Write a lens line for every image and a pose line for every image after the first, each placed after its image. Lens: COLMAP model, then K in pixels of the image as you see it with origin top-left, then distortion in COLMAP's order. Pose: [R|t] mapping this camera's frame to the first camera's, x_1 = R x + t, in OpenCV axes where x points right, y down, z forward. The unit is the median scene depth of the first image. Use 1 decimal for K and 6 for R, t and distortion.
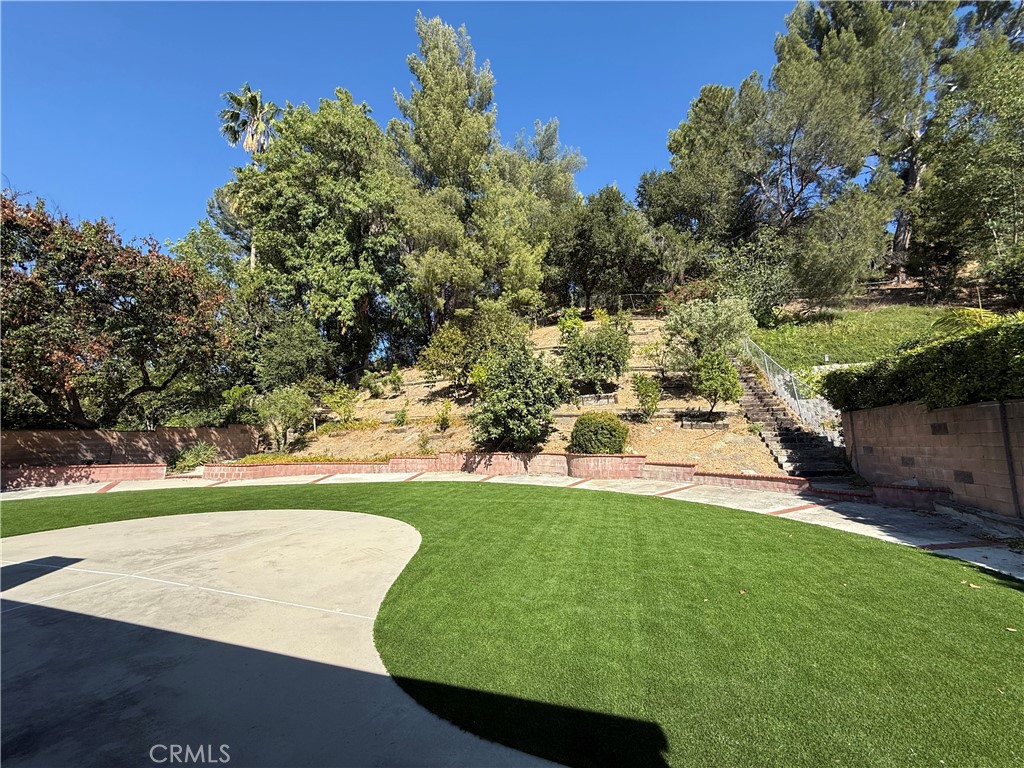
lens RADIAL K [[409.3, 0, 512.3], [0, 409.3, 377.7], [0, 0, 1]] dist [0.003708, 0.000097]
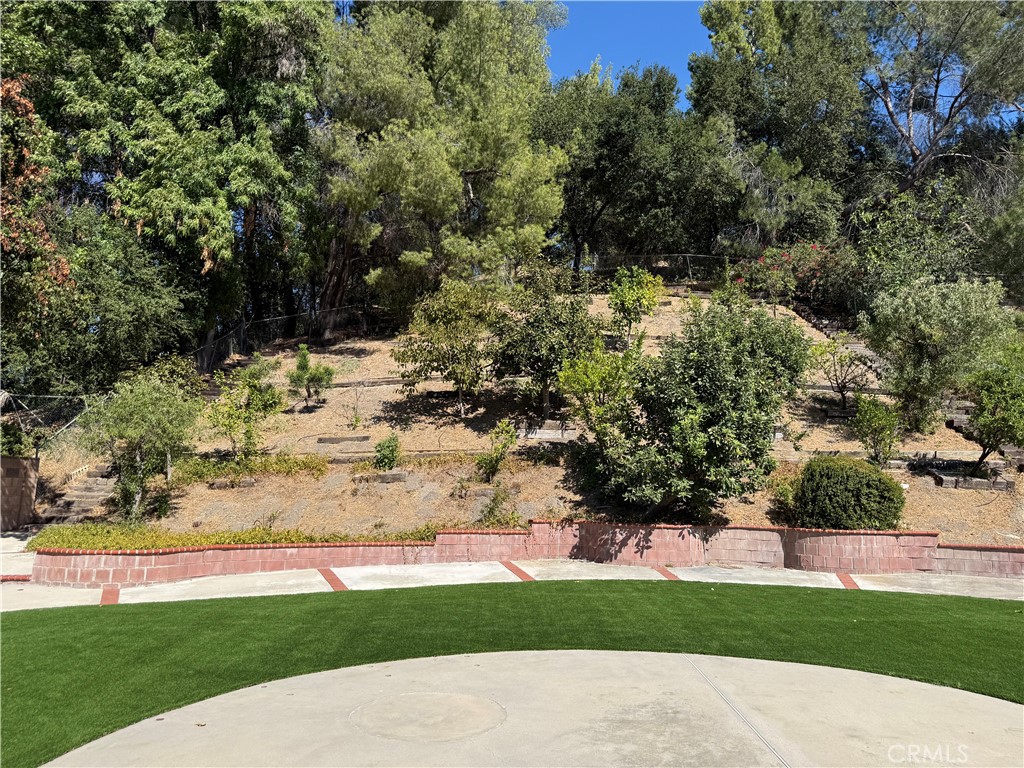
lens RADIAL K [[719.4, 0, 511.1], [0, 719.4, 386.0], [0, 0, 1]] dist [0.038208, -0.027993]
pose [[0.960926, 0.055412, 0.271202, -0.324243], [-0.056357, 0.998401, -0.004310, 0.009025], [-0.271008, -0.011143, 0.962513, 0.086100]]
